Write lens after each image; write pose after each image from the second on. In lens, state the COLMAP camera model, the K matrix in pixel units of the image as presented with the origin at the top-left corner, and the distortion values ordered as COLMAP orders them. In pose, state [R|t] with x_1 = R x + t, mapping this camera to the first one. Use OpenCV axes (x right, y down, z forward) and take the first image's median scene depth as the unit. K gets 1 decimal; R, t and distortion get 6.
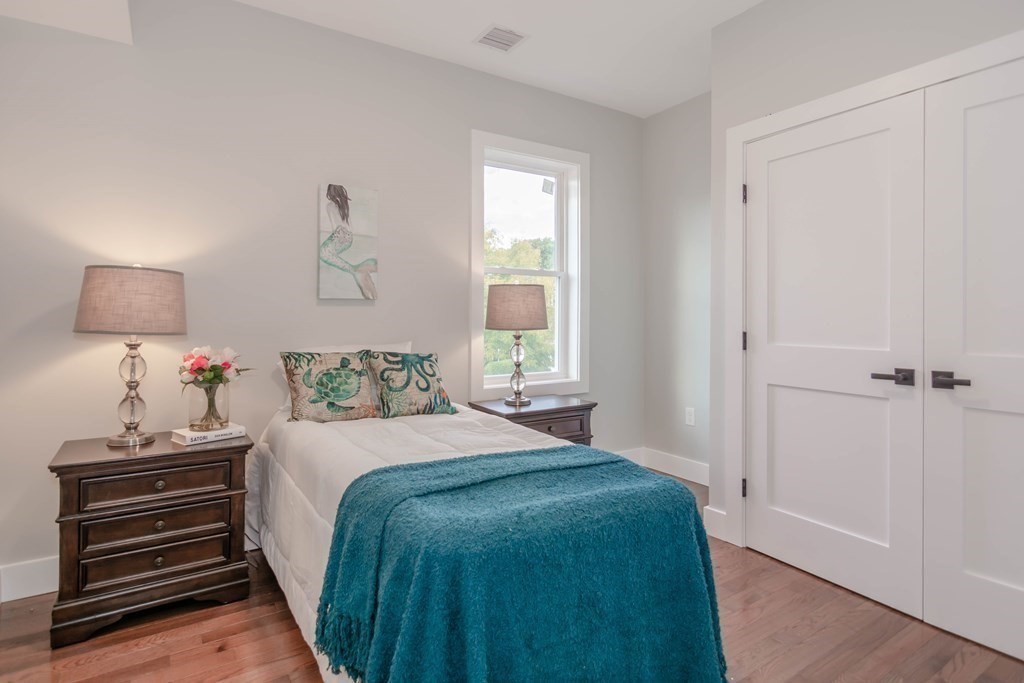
lens RADIAL K [[524.8, 0, 508.7], [0, 524.8, 320.8], [0, 0, 1]] dist [0.000848, 0.001380]
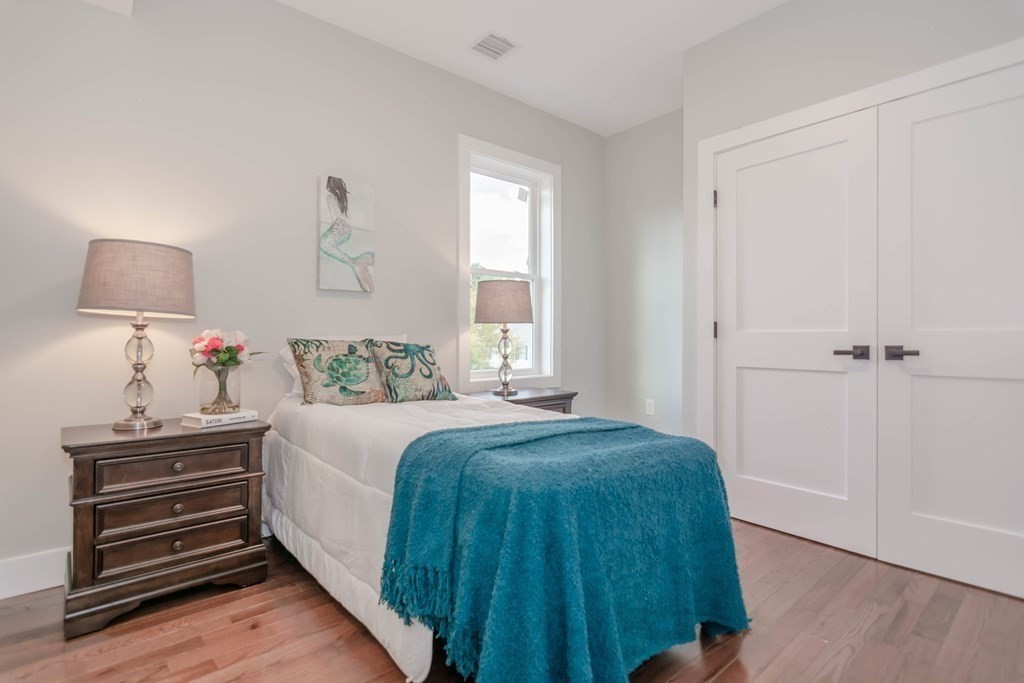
lens RADIAL K [[493.6, 0, 511.6], [0, 493.6, 338.7], [0, 0, 1]] dist [0.000375, 0.000793]
pose [[0.991154, -0.003554, 0.132670, -0.160676], [0.003531, 0.999994, 0.000407, 0.072194], [-0.132670, 0.000065, 0.991160, 0.013569]]
